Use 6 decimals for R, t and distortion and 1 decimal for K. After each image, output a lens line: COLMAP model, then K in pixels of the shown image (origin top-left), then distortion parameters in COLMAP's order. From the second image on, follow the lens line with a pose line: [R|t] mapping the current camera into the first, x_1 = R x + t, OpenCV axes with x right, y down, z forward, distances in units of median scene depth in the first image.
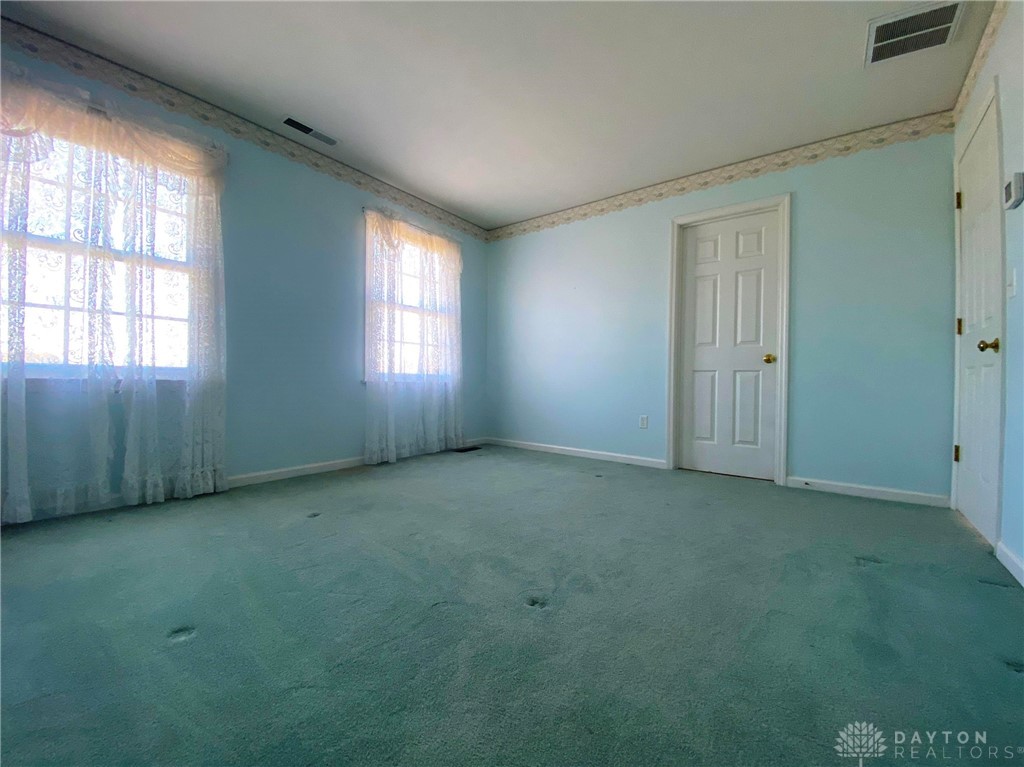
lens RADIAL K [[412.8, 0, 512.0], [0, 412.8, 383.5], [0, 0, 1]] dist [0.001551, -0.013496]
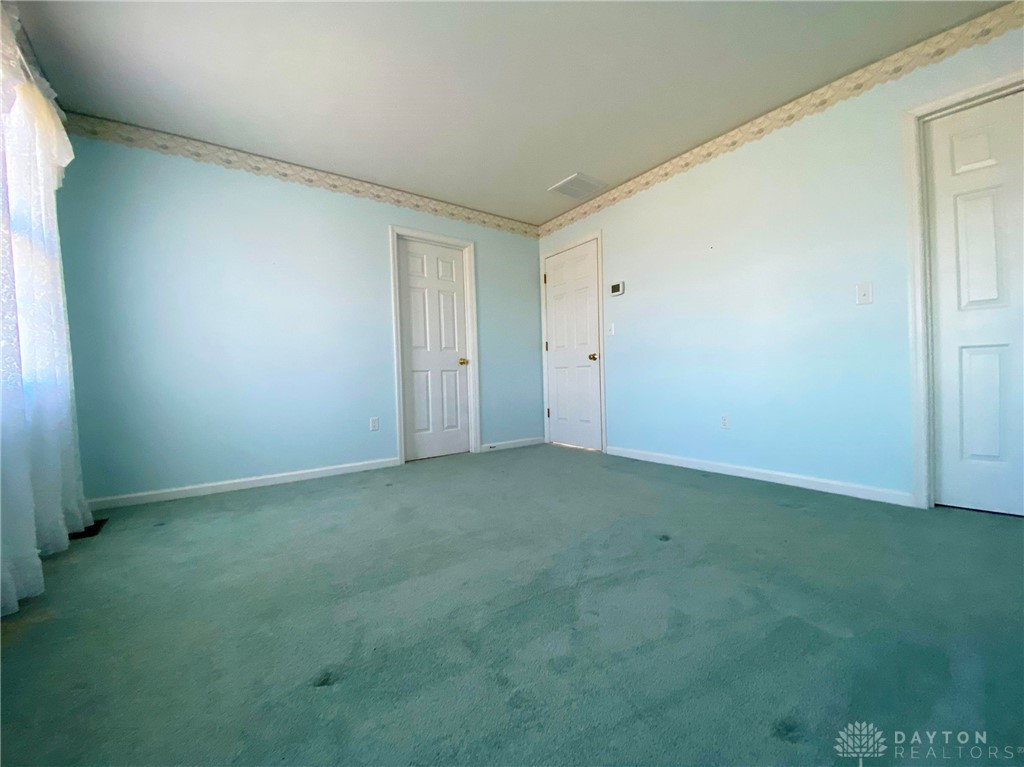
lens RADIAL K [[412.8, 0, 512.0], [0, 412.8, 383.5], [0, 0, 1]] dist [0.001551, -0.013496]
pose [[0.267077, -0.039728, 0.962856, -0.571939], [0.039925, 0.998748, 0.030134, -0.020469], [-0.962848, 0.030394, 0.268329, 0.455014]]
